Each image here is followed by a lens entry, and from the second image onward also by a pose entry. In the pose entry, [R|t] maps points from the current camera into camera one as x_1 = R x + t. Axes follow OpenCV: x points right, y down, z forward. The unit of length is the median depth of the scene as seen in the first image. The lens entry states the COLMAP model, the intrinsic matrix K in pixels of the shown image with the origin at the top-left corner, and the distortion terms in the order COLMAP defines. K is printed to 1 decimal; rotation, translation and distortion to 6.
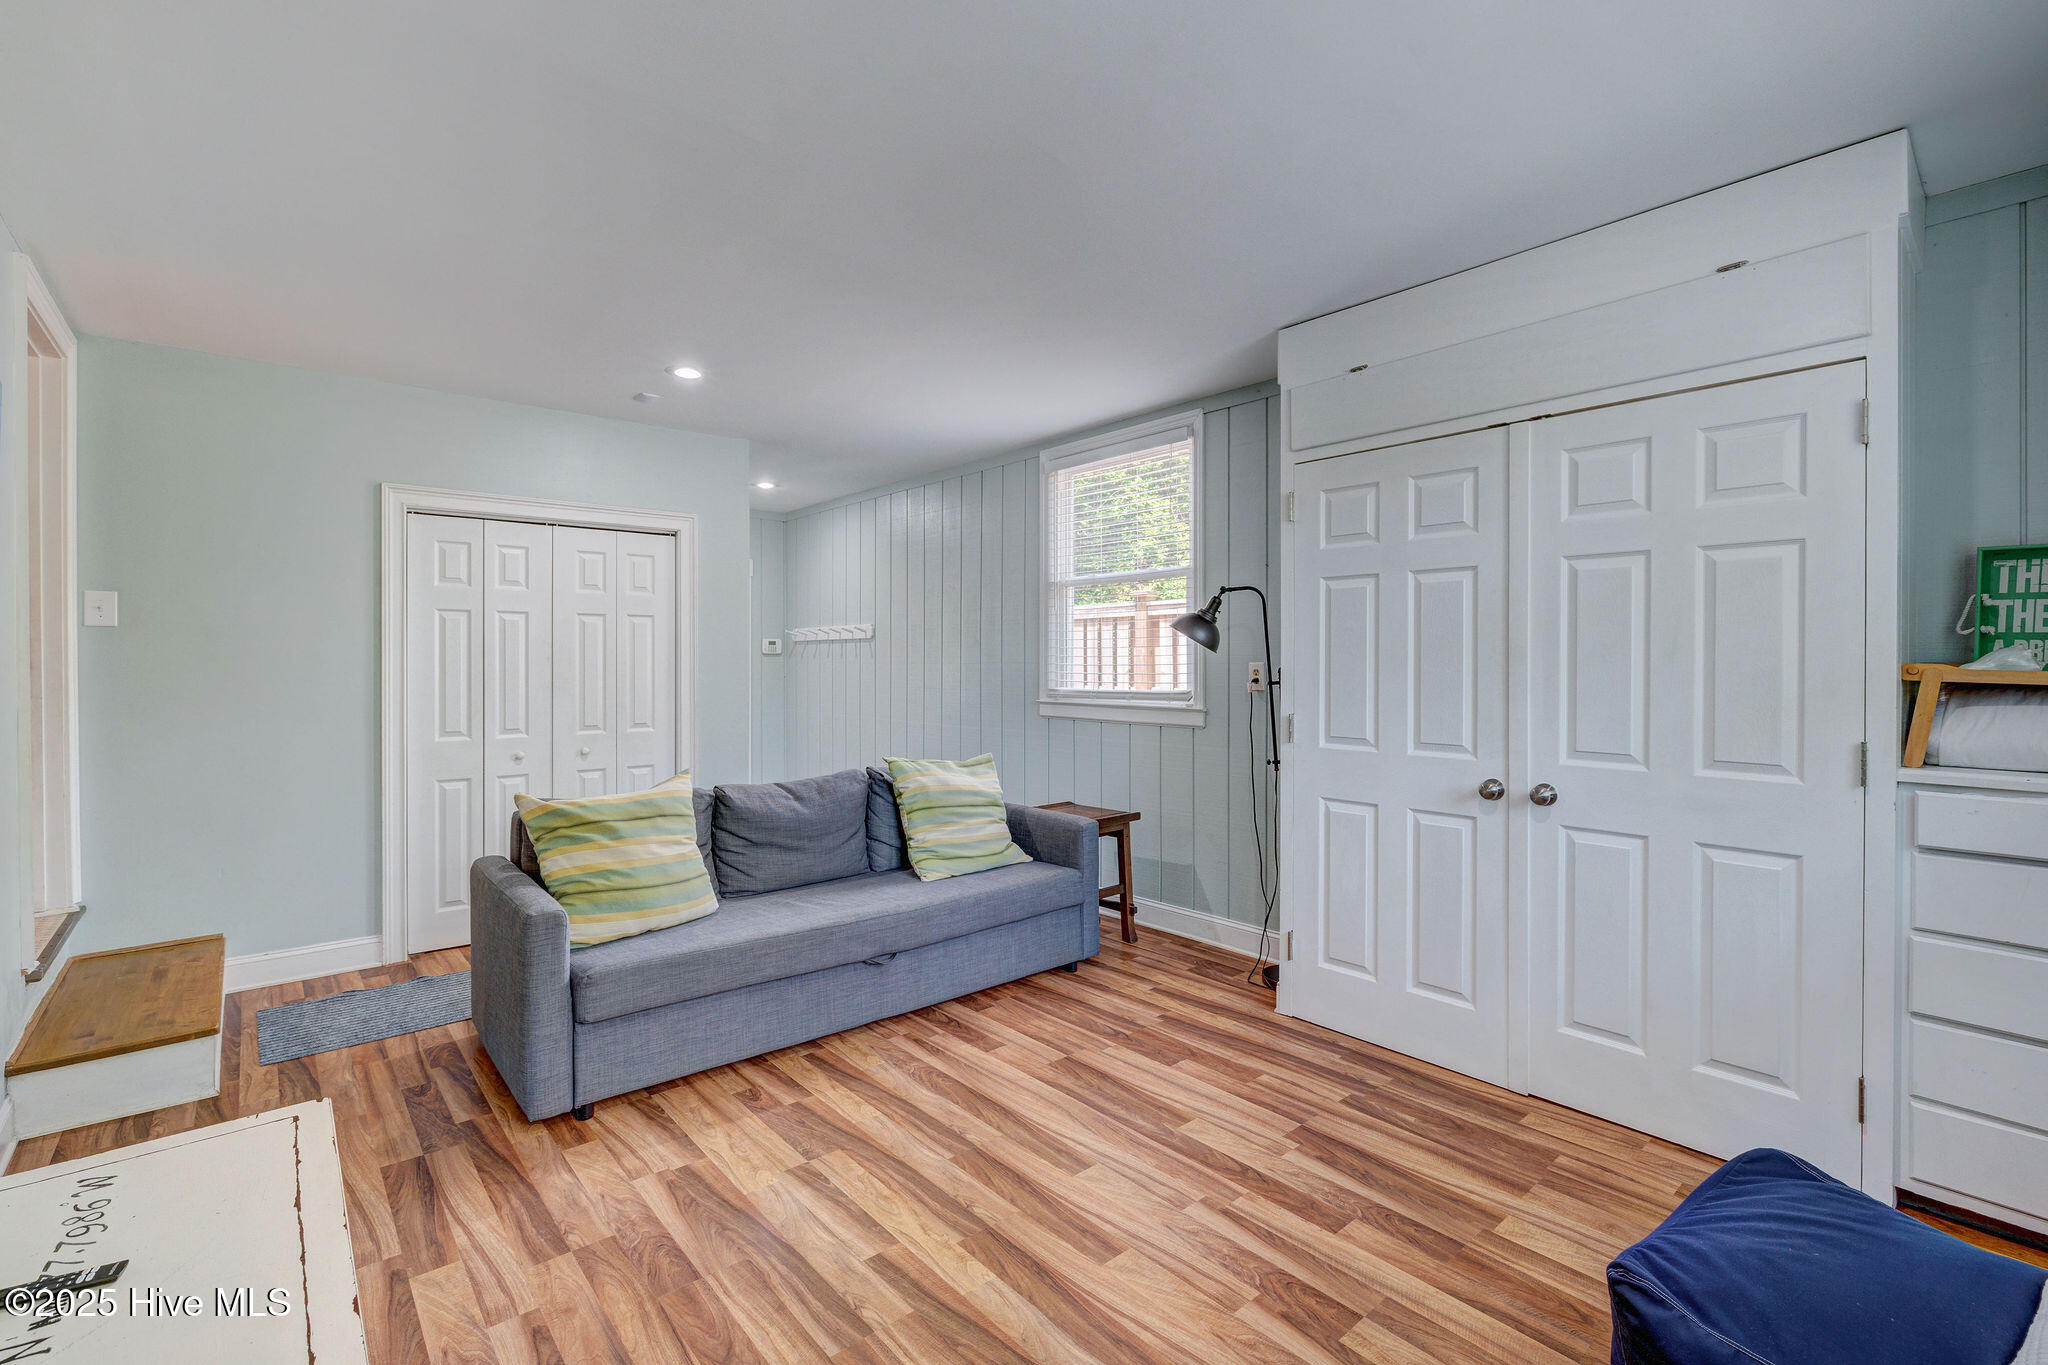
lens RADIAL K [[907.8, 0, 984.4], [0, 907.8, 660.8], [0, 0, 1]] dist [-0.003014, -0.000455]
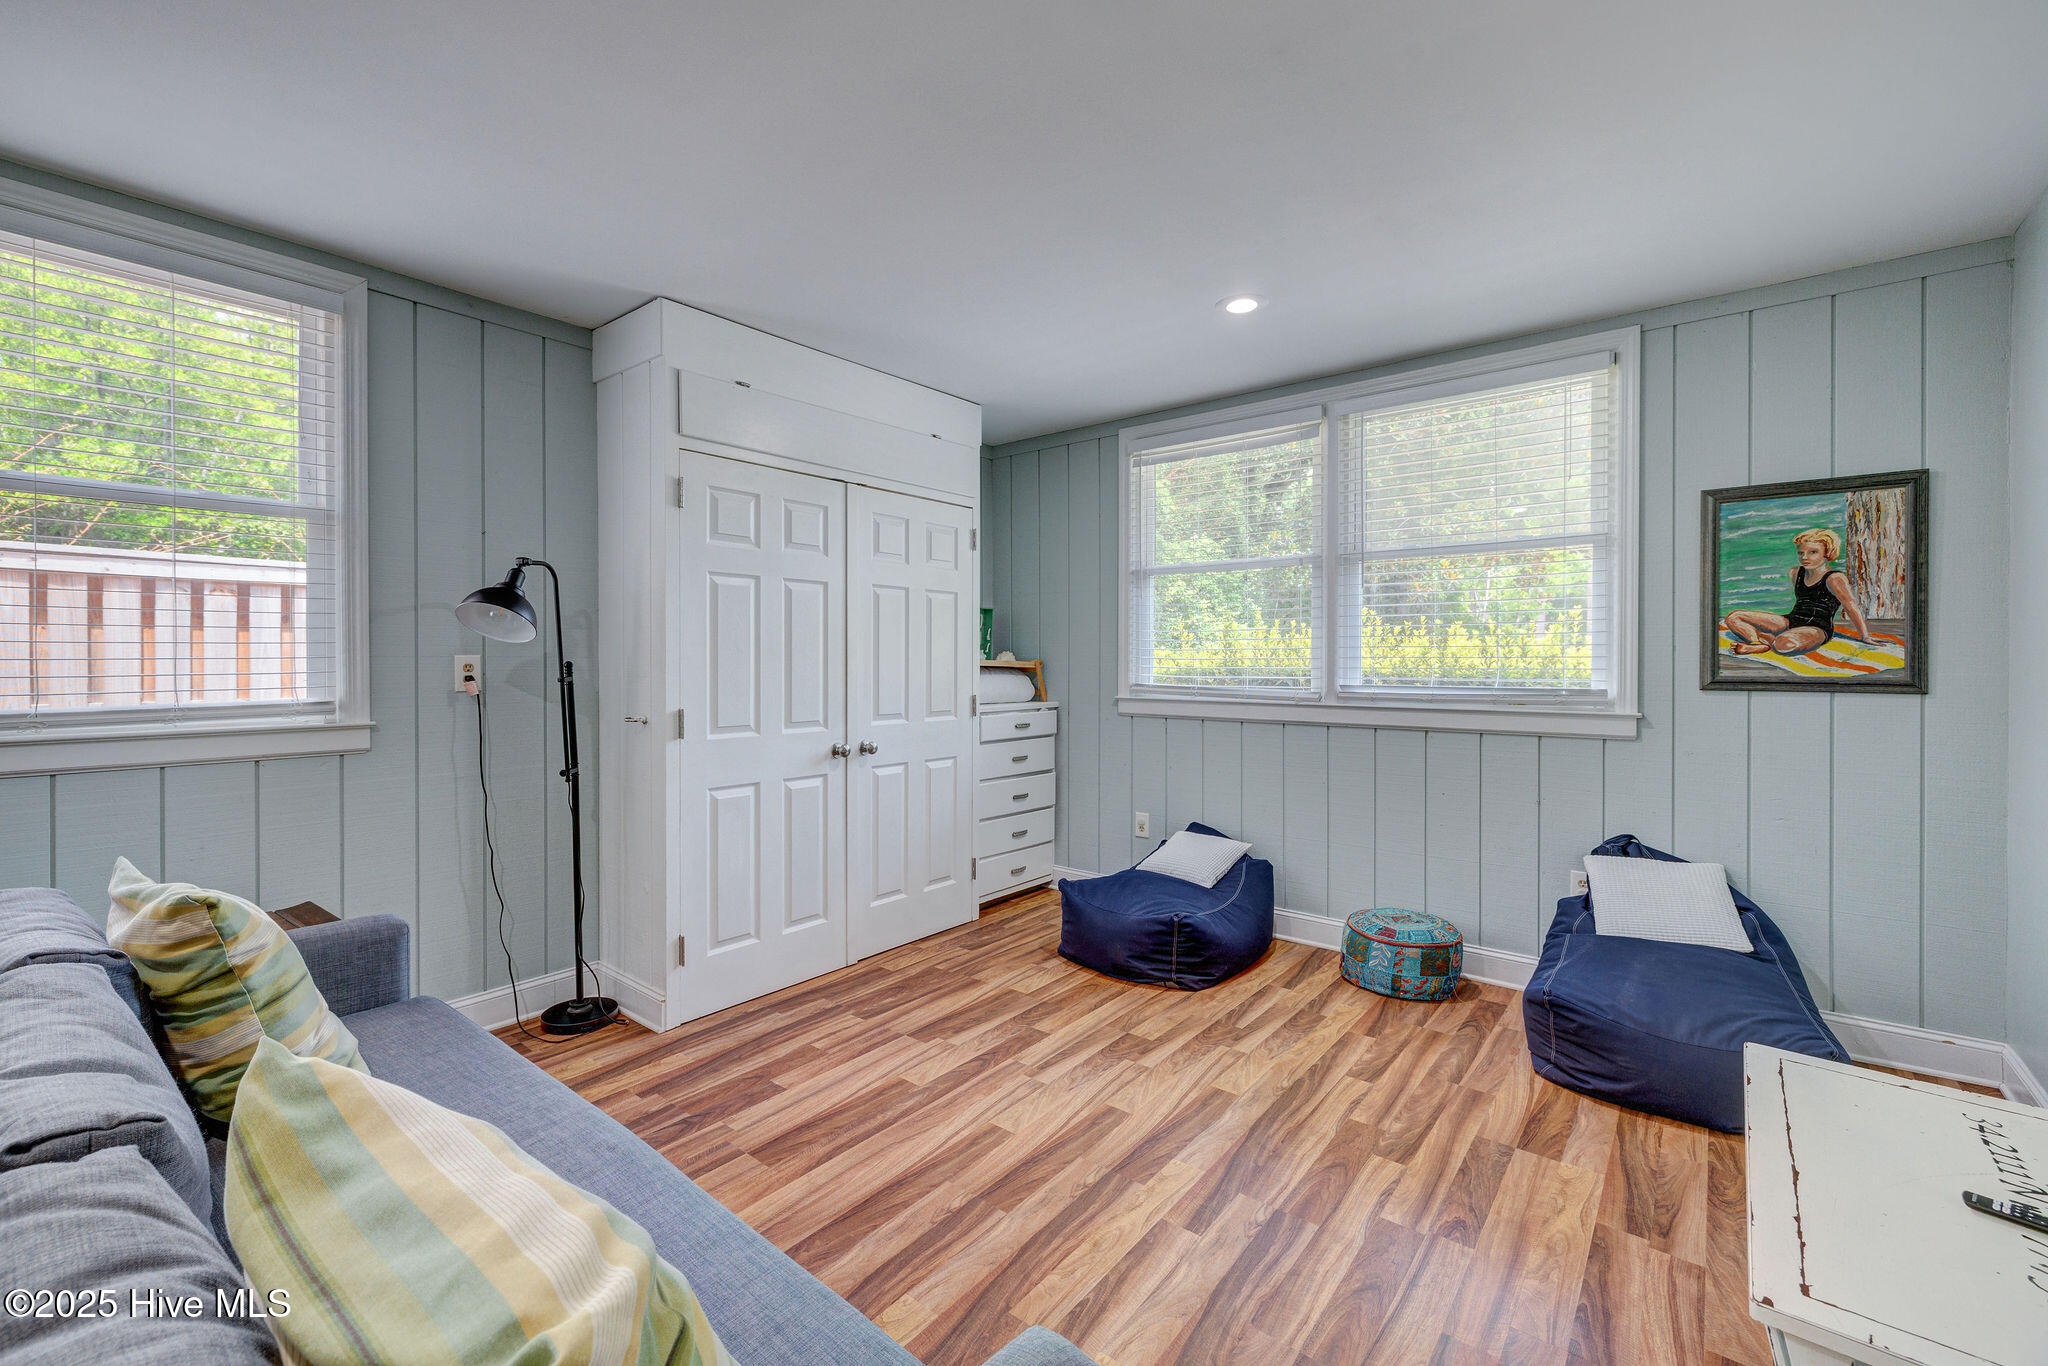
lens RADIAL K [[860.7, 0, 1016.7], [0, 860.7, 666.1], [0, 0, 1]] dist [0.001225, 0.000232]
pose [[-0.204100, -0.005558, 0.978934, -0.853538], [-0.000958, 0.999985, 0.005478, 0.011032], [-0.978950, 0.000180, -0.204102, 1.151294]]
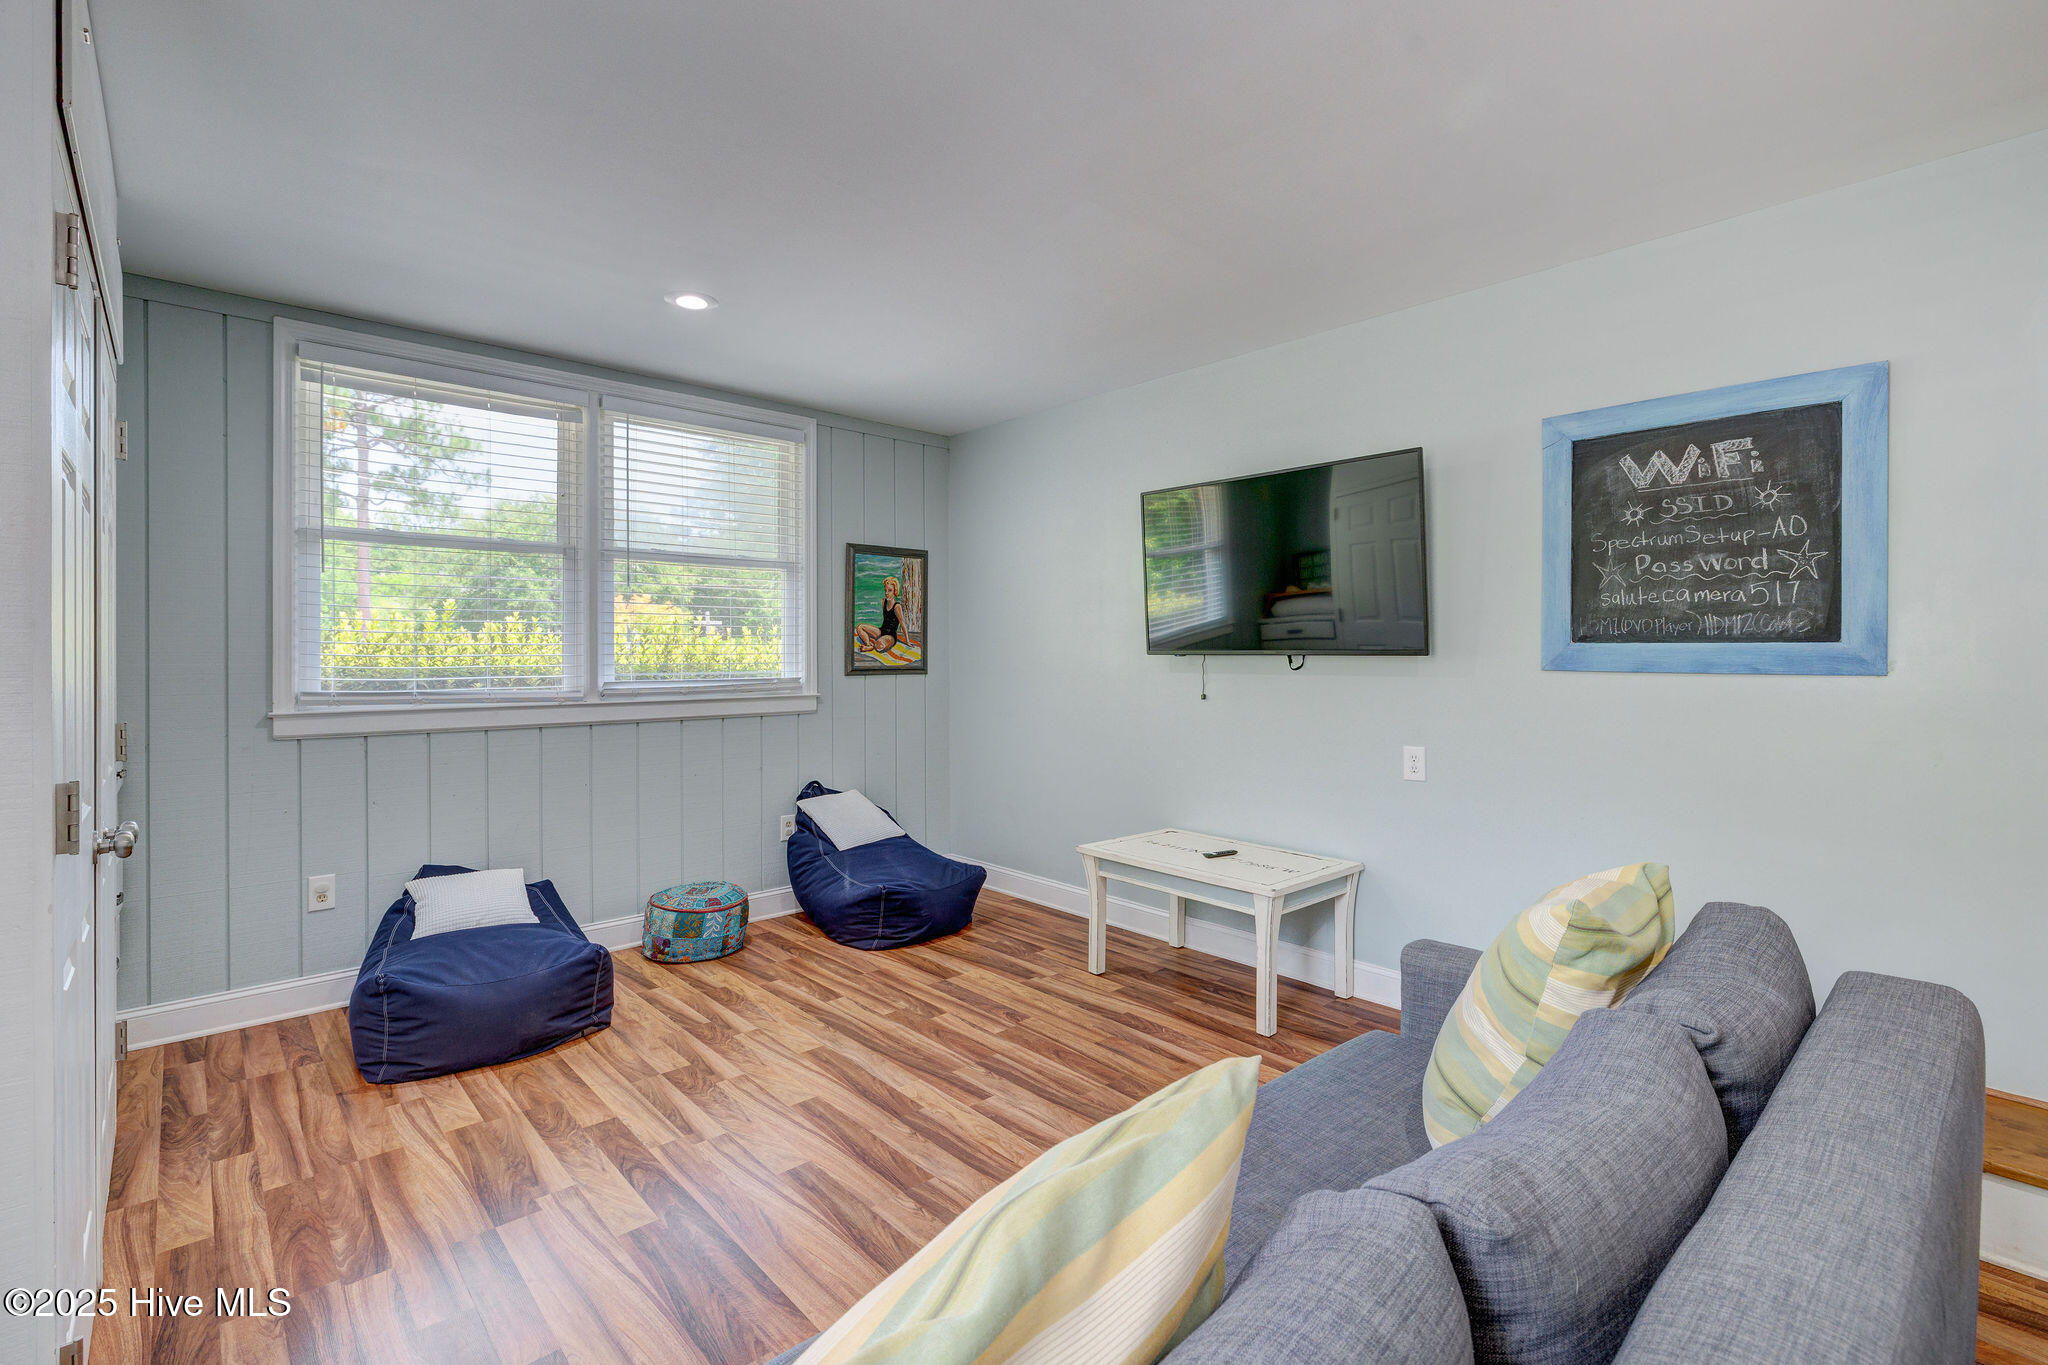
lens RADIAL K [[925.6, 0, 1002.2], [0, 925.6, 648.4], [0, 0, 1]] dist [-0.001561, -0.000300]
pose [[-0.998275, 0.002002, -0.058676, -0.054376], [0.002294, 0.999985, -0.004912, 0.003013], [0.058665, -0.005038, -0.998265, 1.954490]]
